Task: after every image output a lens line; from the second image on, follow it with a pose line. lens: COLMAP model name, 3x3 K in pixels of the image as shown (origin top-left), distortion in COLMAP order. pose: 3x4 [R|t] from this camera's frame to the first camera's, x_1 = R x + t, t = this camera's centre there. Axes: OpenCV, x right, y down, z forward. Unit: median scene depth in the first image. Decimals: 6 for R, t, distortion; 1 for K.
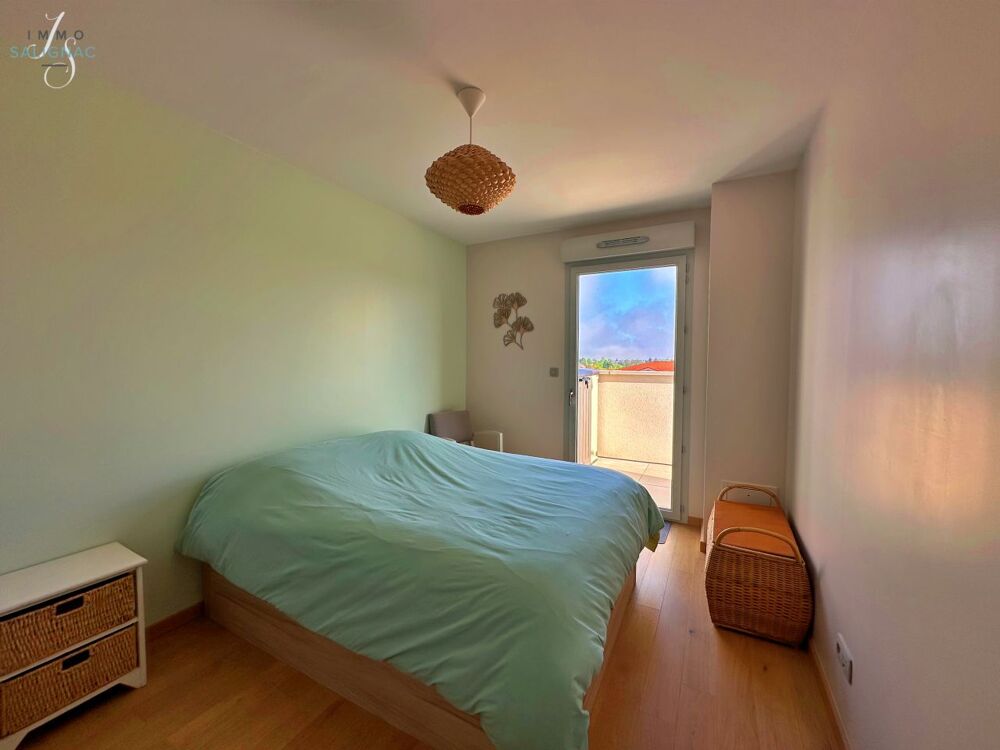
lens RADIAL K [[395.8, 0, 500.7], [0, 395.8, 376.2], [0, 0, 1]] dist [-0.001969, 0.000399]
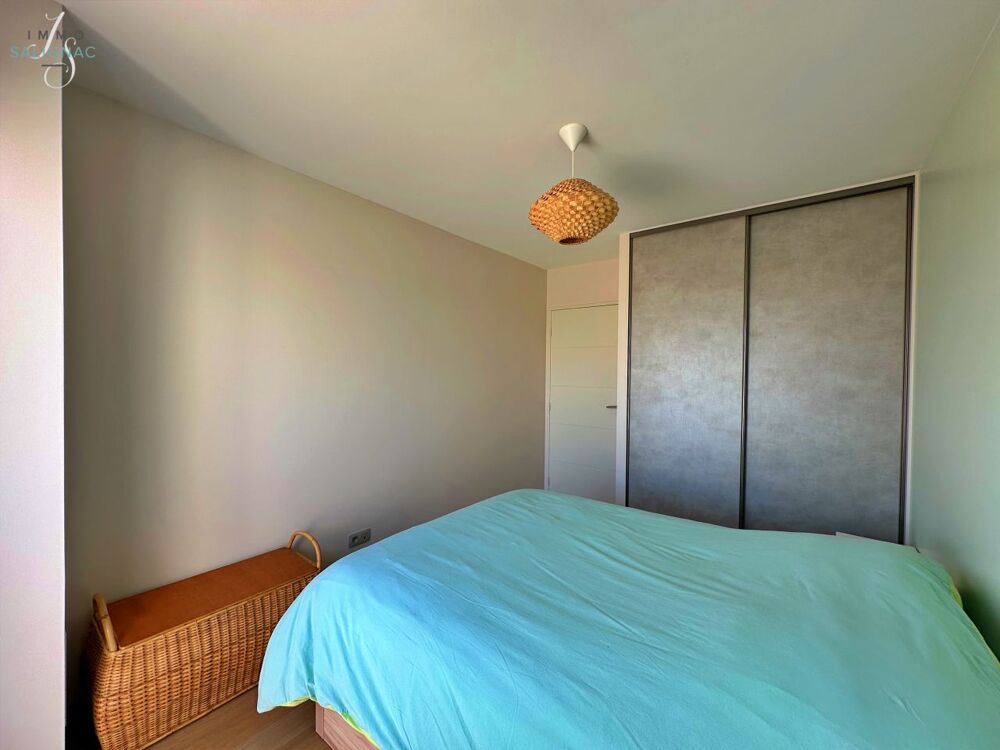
lens RADIAL K [[395.8, 0, 500.7], [0, 395.8, 376.2], [0, 0, 1]] dist [-0.001969, 0.000399]
pose [[-0.987071, -0.017966, 0.159273, -0.056862], [-0.007405, 0.997748, 0.066659, -0.127788], [-0.160112, 0.064618, -0.984981, 1.880420]]
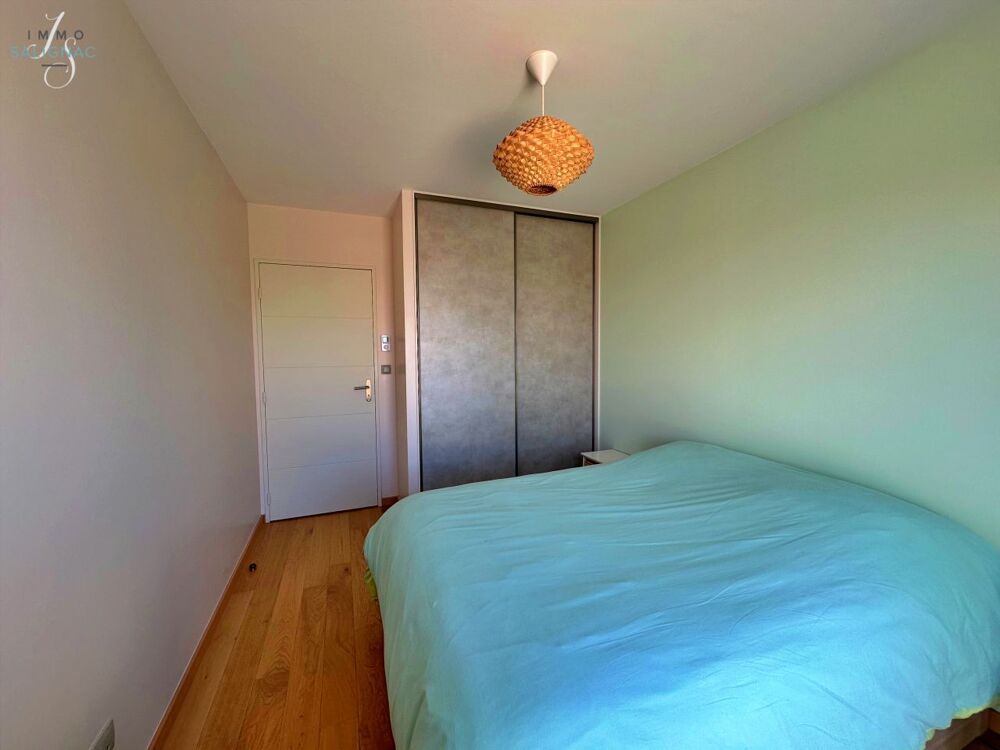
lens RADIAL K [[395.8, 0, 500.7], [0, 395.8, 376.2], [0, 0, 1]] dist [-0.001969, 0.000399]
pose [[-0.640553, 0.049117, -0.766342, 0.639380], [-0.031055, 0.995479, 0.089761, -0.070099], [0.767286, 0.081295, -0.636132, 1.401559]]
